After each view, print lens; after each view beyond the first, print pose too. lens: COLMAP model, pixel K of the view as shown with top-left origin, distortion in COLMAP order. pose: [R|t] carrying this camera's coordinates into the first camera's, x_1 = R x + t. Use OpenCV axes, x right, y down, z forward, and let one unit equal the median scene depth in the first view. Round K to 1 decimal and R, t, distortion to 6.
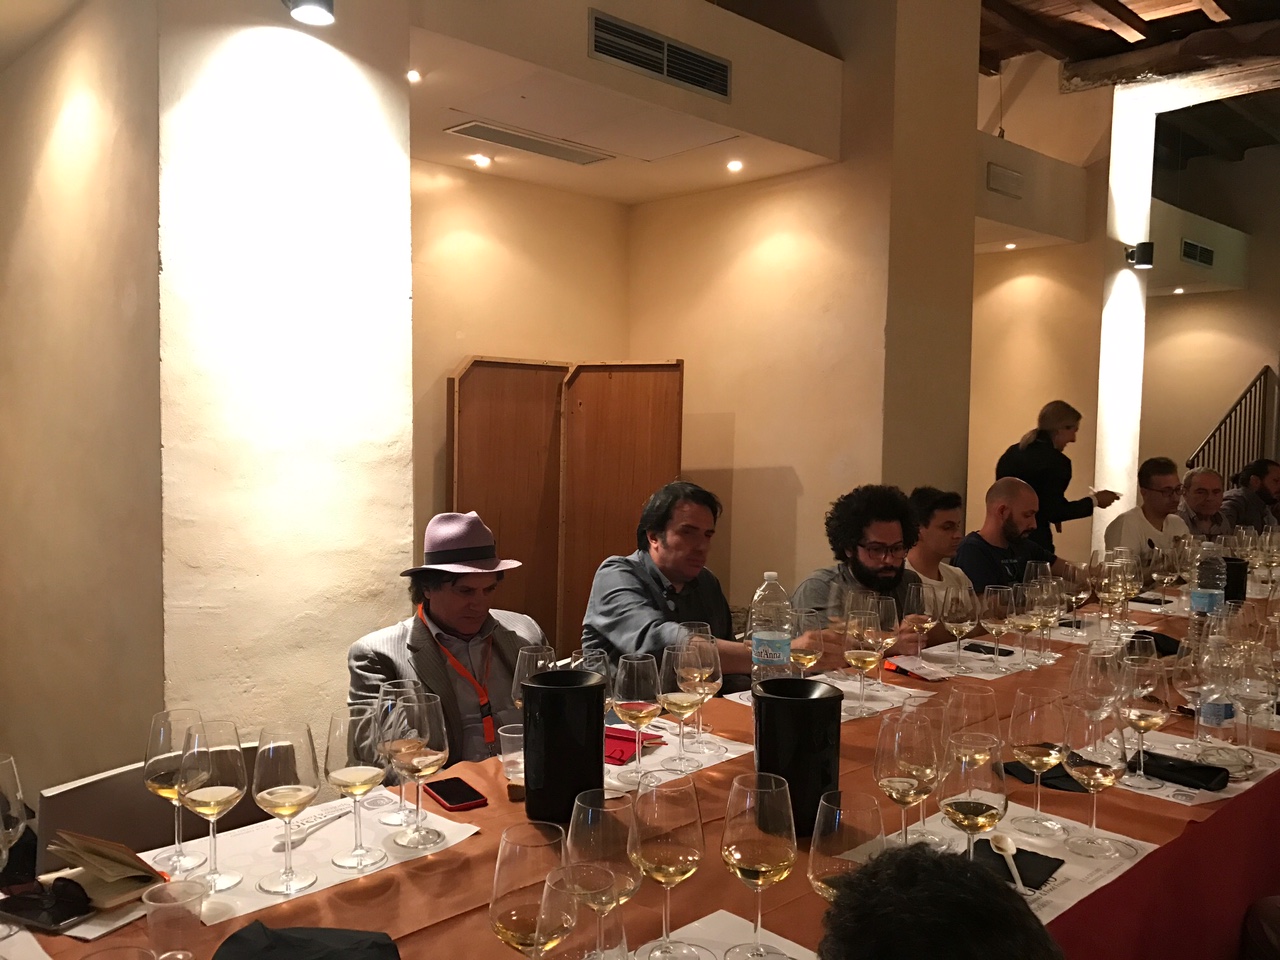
lens RADIAL K [[1051.3, 0, 641.1], [0, 1051.3, 484.2], [0, 0, 1]] dist [0.041151, -0.022849]
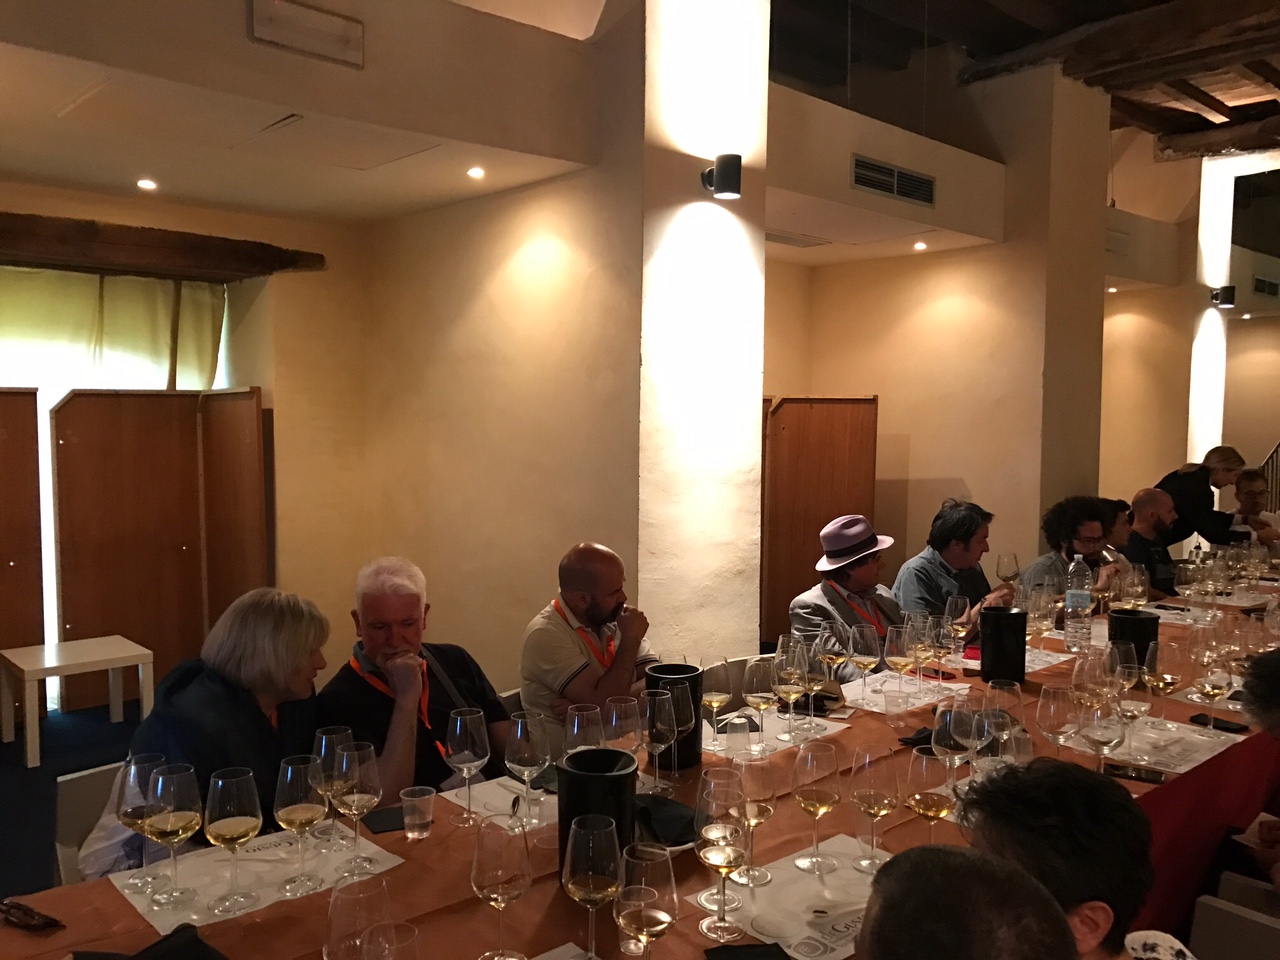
lens RADIAL K [[1051.3, 0, 637.9], [0, 1051.3, 478.0], [0, 0, 1]] dist [0.041151, -0.022849]
pose [[0.999667, -0.003569, -0.025572, -0.216246], [0.003521, 0.999992, -0.001926, -0.015670], [0.025579, 0.001835, 0.999671, -0.290163]]
